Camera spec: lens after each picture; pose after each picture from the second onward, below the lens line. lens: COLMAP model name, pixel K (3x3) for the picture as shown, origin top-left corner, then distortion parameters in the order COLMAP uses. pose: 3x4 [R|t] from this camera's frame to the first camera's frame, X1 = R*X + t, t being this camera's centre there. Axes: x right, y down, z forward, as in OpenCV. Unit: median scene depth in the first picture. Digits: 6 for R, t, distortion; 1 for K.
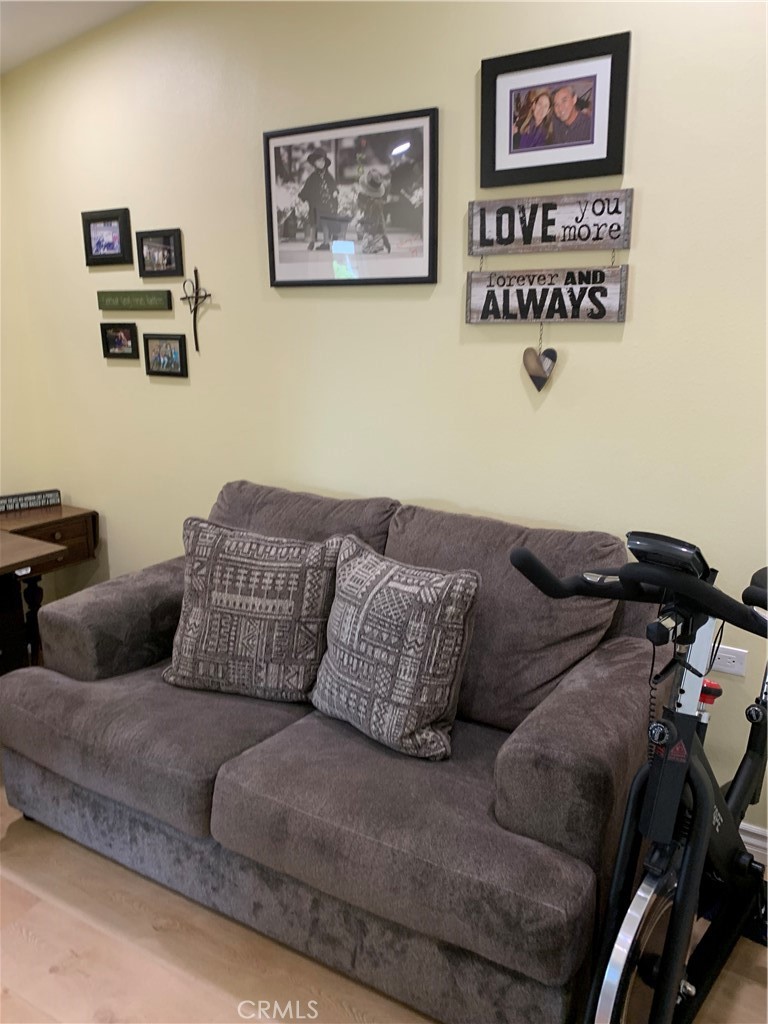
lens RADIAL K [[776.7, 0, 385.2], [0, 776.7, 511.6], [0, 0, 1]] dist [0.002653, 0.003955]
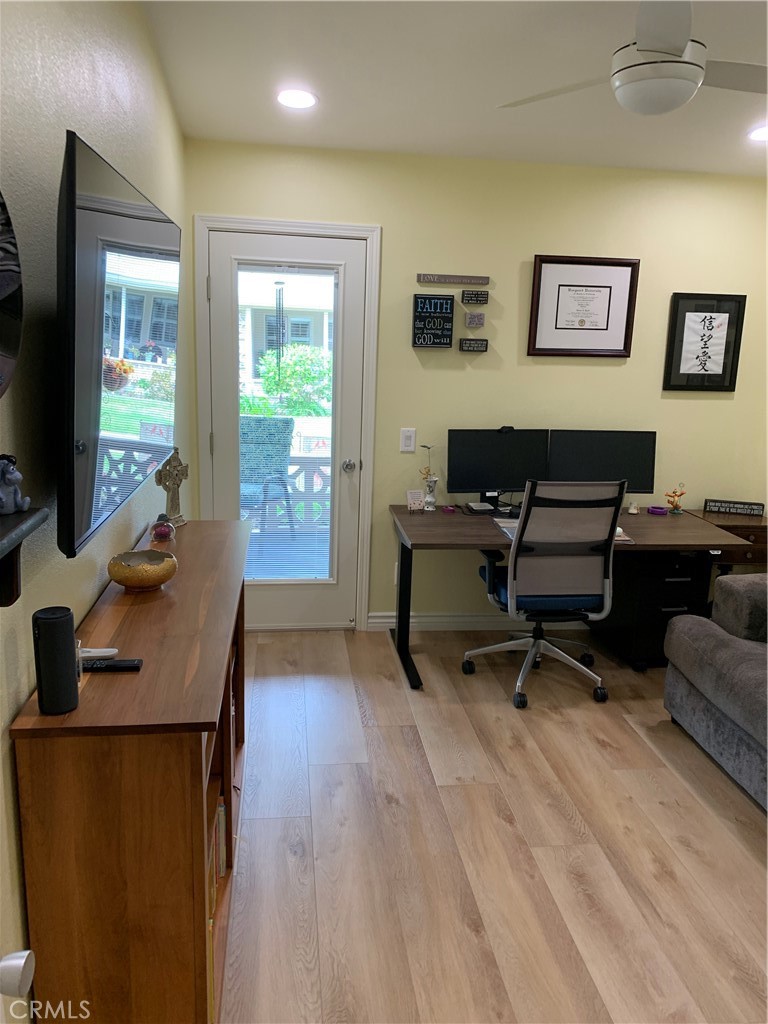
lens RADIAL K [[776.7, 0, 385.2], [0, 776.7, 513.0], [0, 0, 1]] dist [0.002653, 0.003955]
pose [[0.605496, 0.183081, -0.774504, 0.250411], [-0.221689, 0.973462, 0.056798, 0.068984], [0.764348, 0.137308, 0.630014, -0.340828]]
